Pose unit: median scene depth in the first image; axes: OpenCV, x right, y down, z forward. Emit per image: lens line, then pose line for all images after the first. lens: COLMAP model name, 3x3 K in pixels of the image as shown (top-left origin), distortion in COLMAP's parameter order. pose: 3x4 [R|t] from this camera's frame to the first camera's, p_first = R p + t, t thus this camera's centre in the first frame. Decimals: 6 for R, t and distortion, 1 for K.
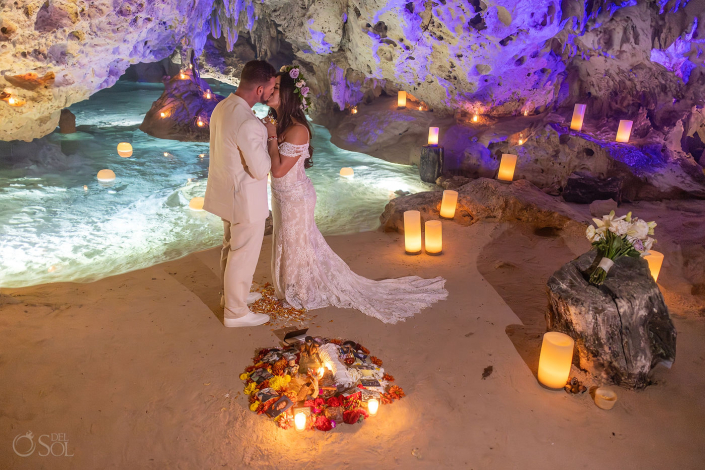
lens RADIAL K [[487.2, 0, 354.0], [0, 487.2, 237.4], [0, 0, 1]] dist [0.013152, -0.014744]
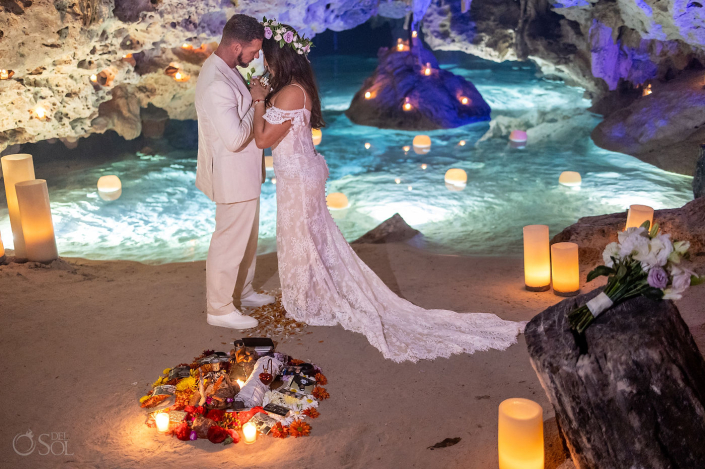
lens RADIAL K [[712.8, 0, 346.7], [0, 712.8, 237.9], [0, 0, 1]] dist [0.008019, 0.000000]
pose [[0.854060, 0.106095, -0.509240, 0.276602], [-0.138894, 0.989947, -0.026697, 0.016880], [0.501288, 0.093531, 0.860210, 0.020748]]
